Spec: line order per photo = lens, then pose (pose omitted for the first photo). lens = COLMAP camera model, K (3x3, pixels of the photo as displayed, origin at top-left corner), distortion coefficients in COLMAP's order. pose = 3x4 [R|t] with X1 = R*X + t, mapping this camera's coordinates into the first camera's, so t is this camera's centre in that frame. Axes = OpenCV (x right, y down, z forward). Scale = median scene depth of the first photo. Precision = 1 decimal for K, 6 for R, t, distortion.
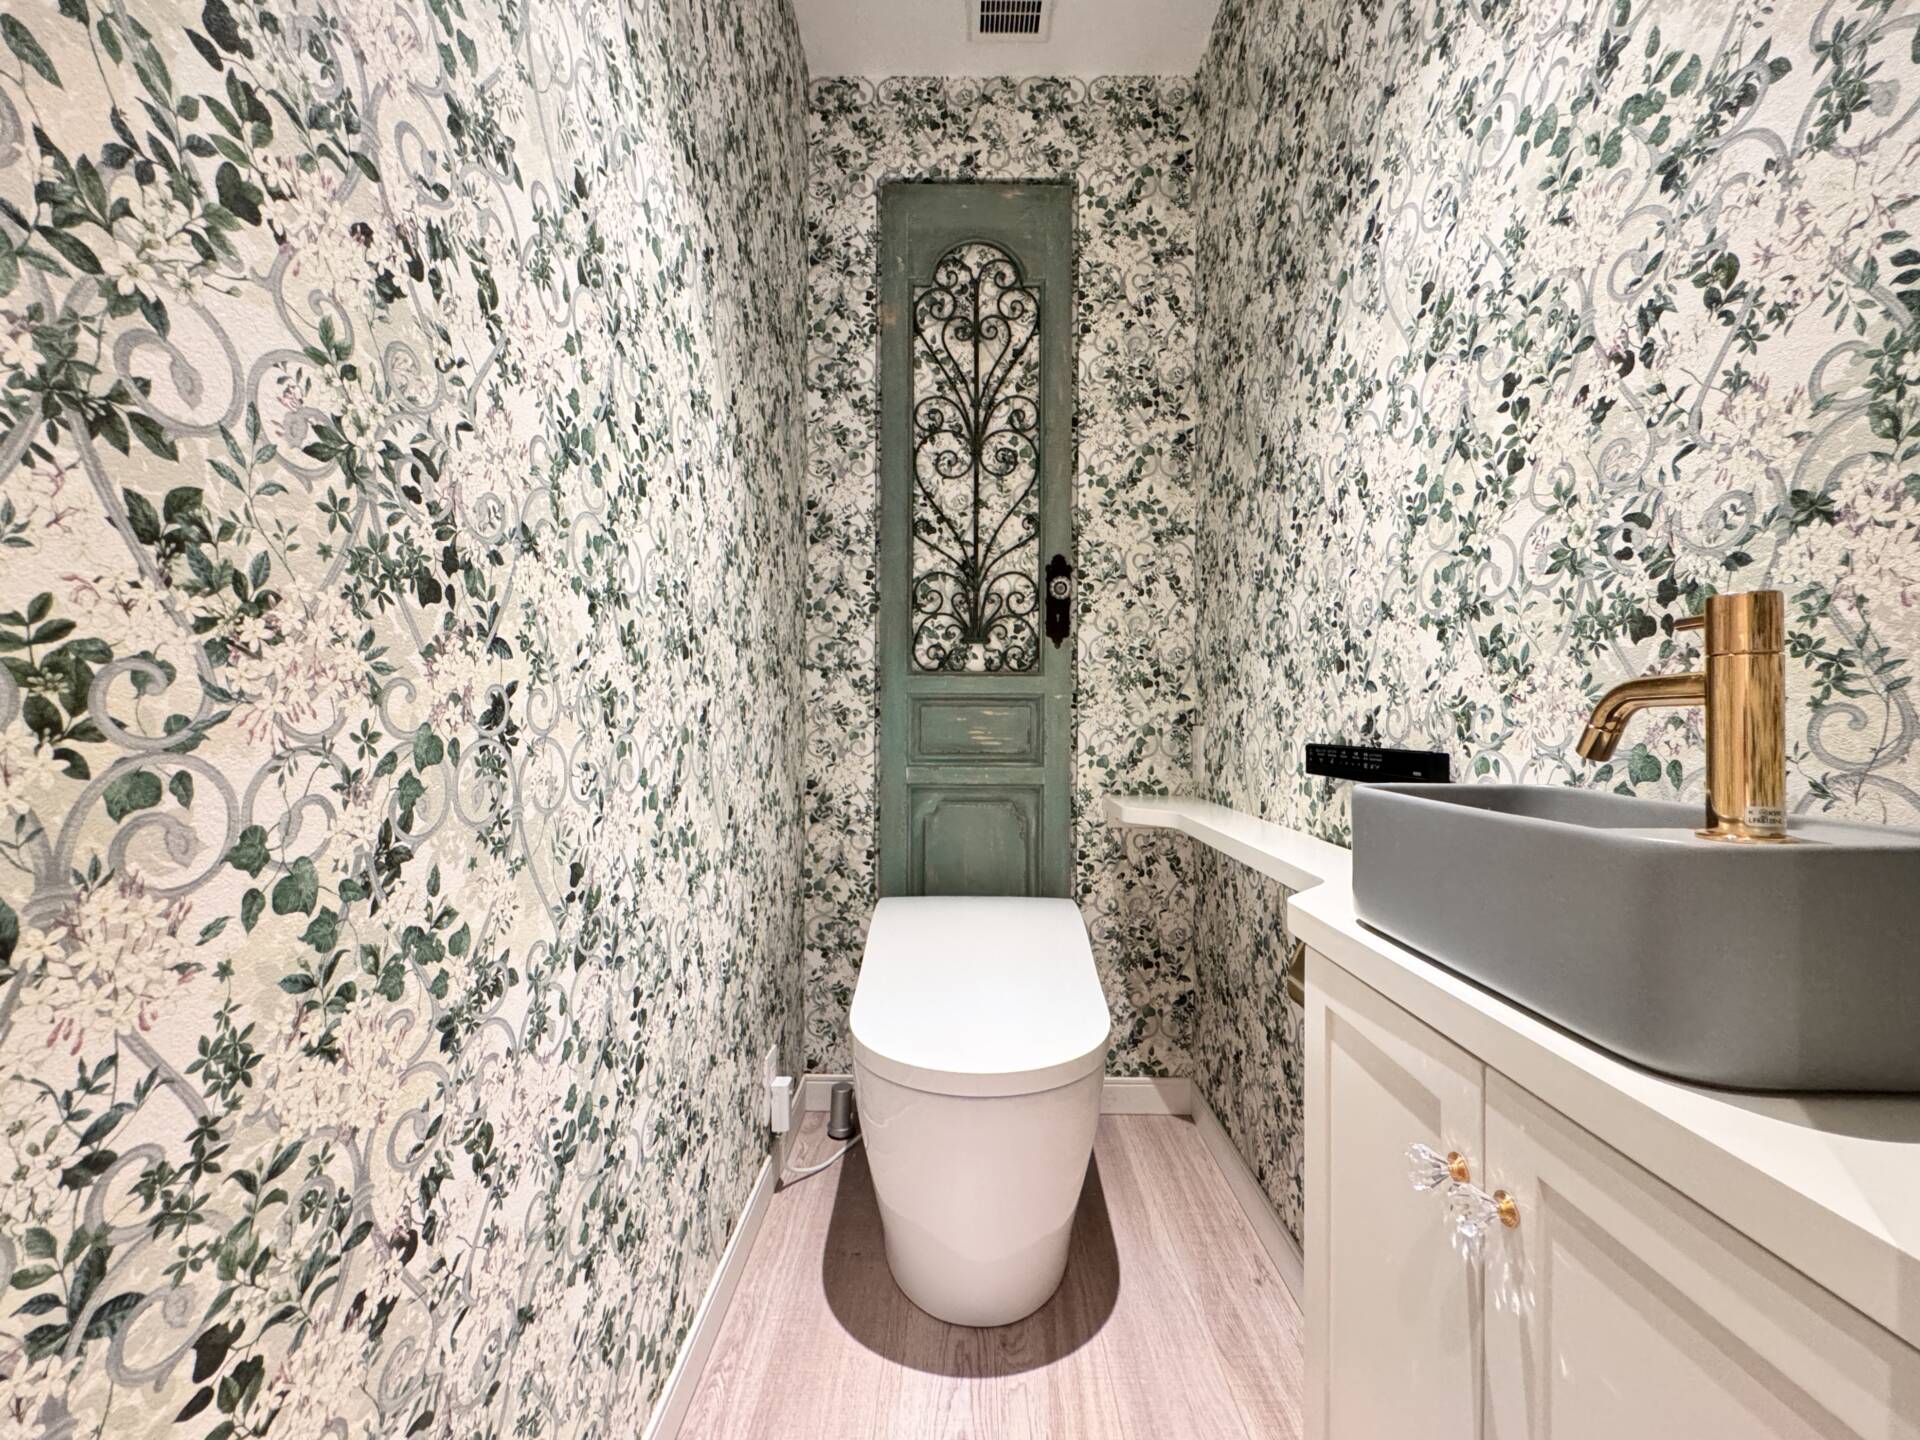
lens RADIAL K [[768.2, 0, 963.2], [0, 768.2, 719.7], [0, 0, 1]] dist [-0.003482, 0.000293]
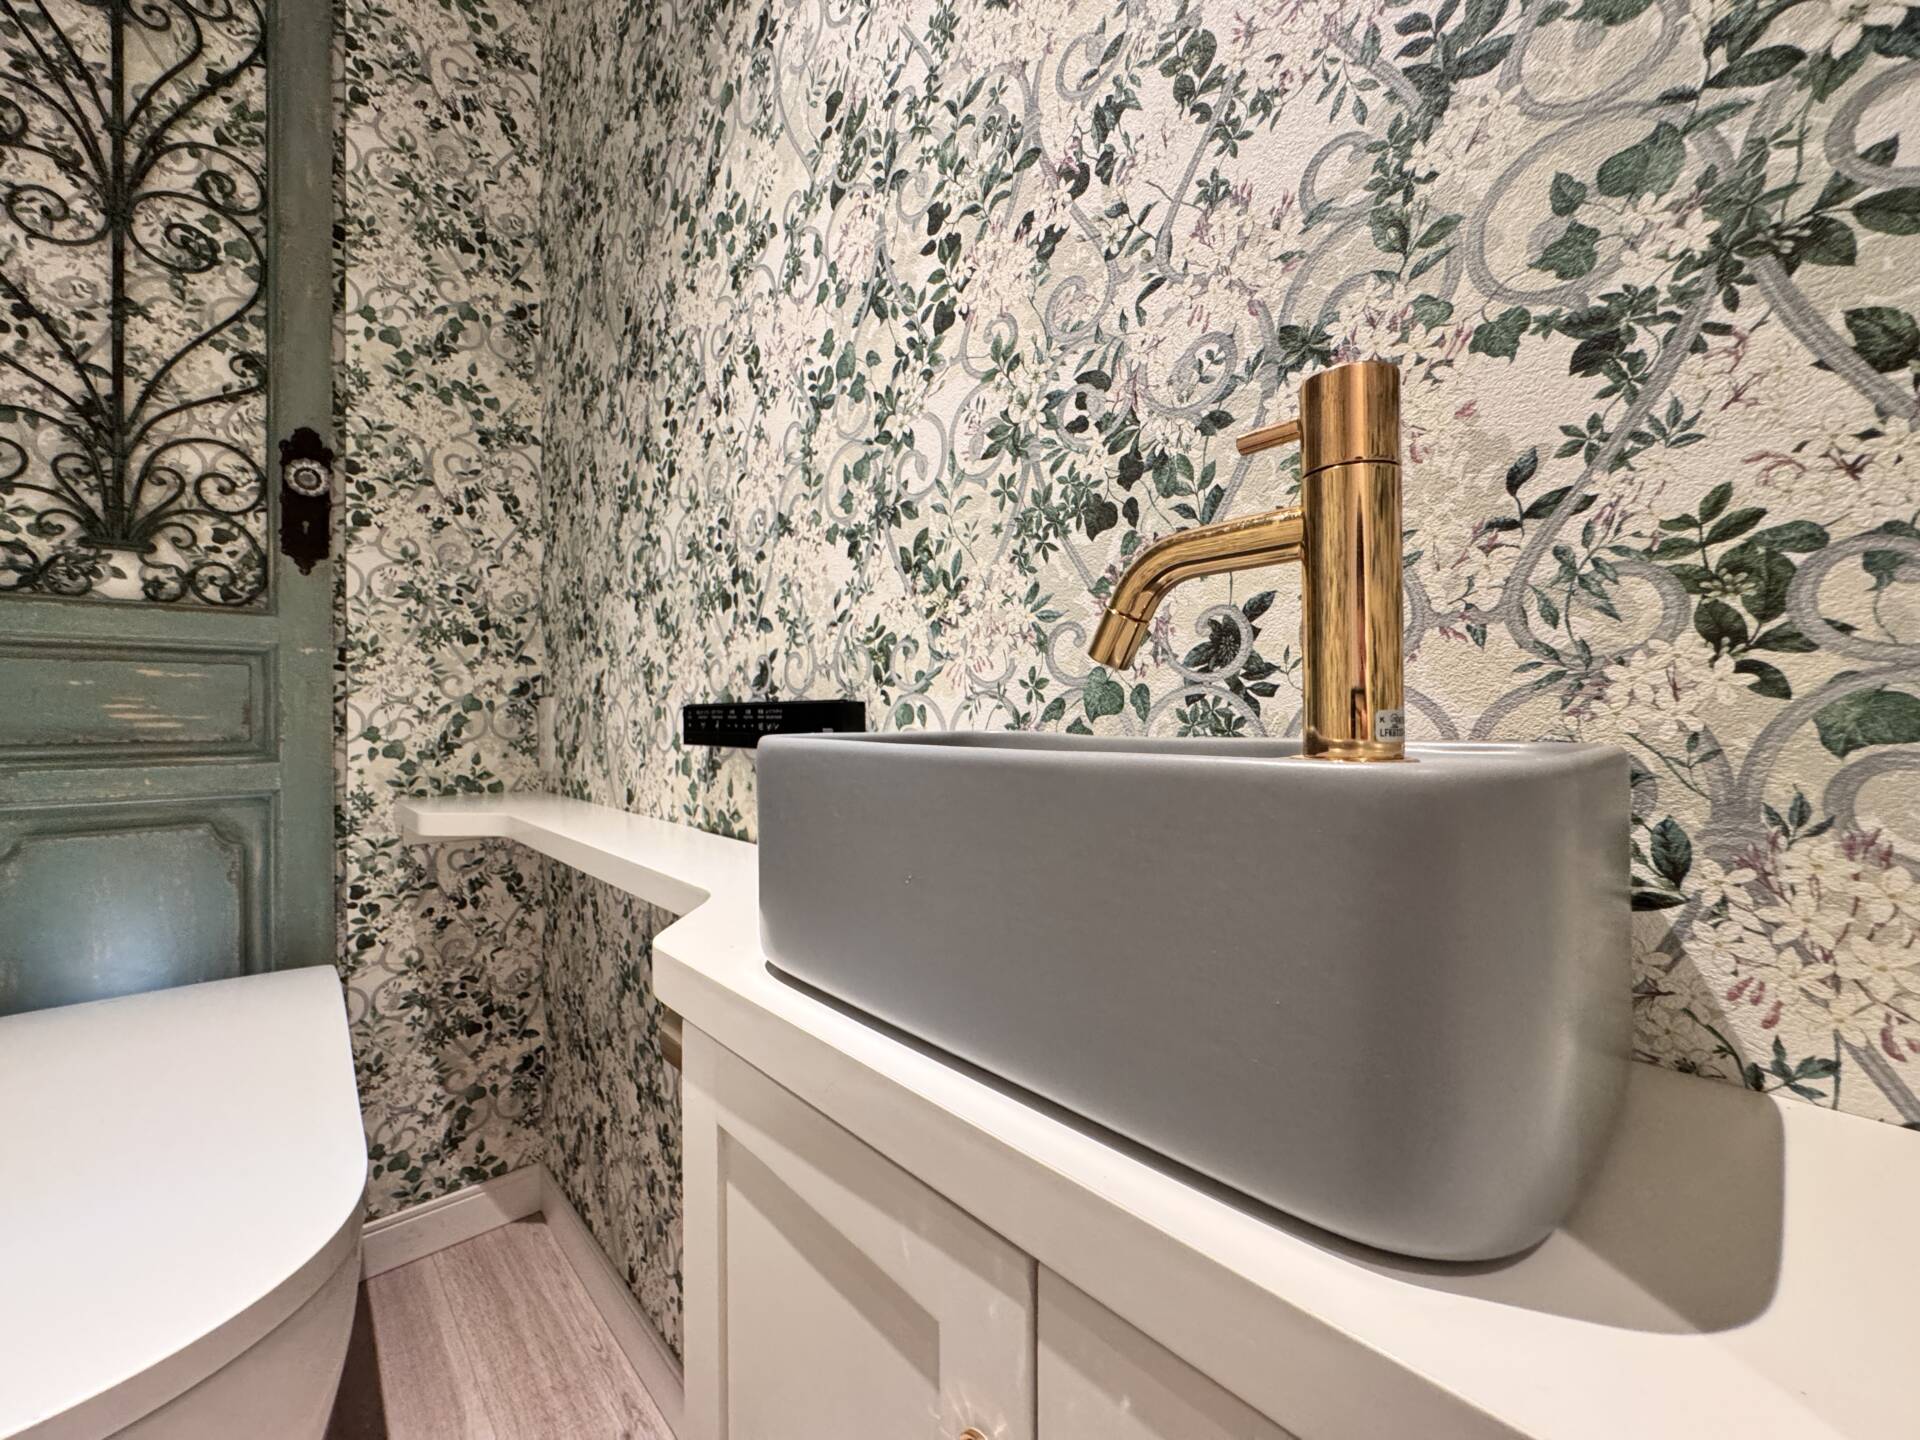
lens RADIAL K [[768.2, 0, 963.7], [0, 768.2, 717.6], [0, 0, 1]] dist [-0.003482, 0.000293]
pose [[0.719917, -0.007400, 0.694020, 0.115375], [0.003732, 0.999970, 0.006792, 0.036630], [-0.694050, -0.002299, 0.719923, 0.253637]]
